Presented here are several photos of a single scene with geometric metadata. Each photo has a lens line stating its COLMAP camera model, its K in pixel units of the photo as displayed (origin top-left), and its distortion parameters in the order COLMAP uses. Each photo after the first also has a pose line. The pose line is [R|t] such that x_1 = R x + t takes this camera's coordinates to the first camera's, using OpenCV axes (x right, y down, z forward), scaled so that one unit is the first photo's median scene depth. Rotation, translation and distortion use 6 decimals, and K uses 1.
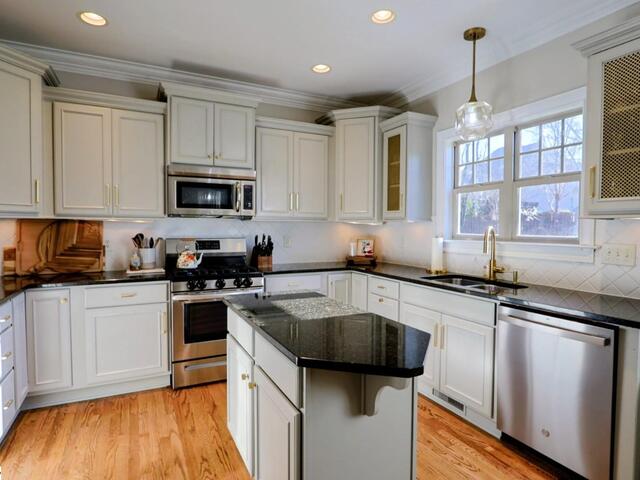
lens RADIAL K [[375.4, 0, 324.3], [0, 375.4, 239.2], [0, 0, 1]] dist [-0.008059, -0.002414]
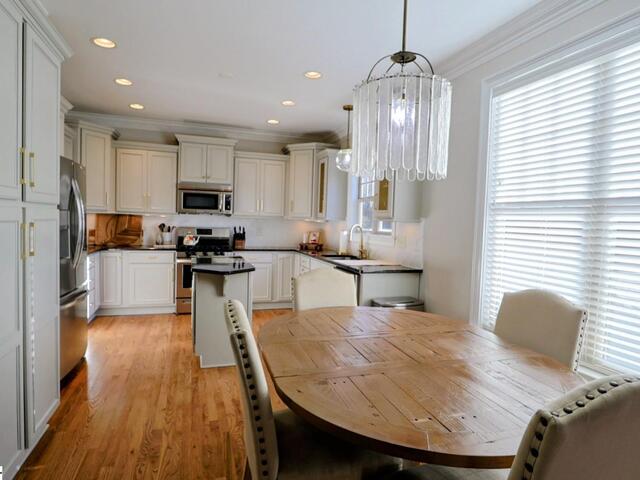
lens RADIAL K [[375.4, 0, 316.5], [0, 375.4, 240.0], [0, 0, 1]] dist [-0.008059, -0.002414]
pose [[0.988622, 0.032431, -0.146887, 0.433510], [-0.030779, 0.999435, 0.013506, 0.015414], [0.147242, -0.008831, 0.989061, -0.553682]]
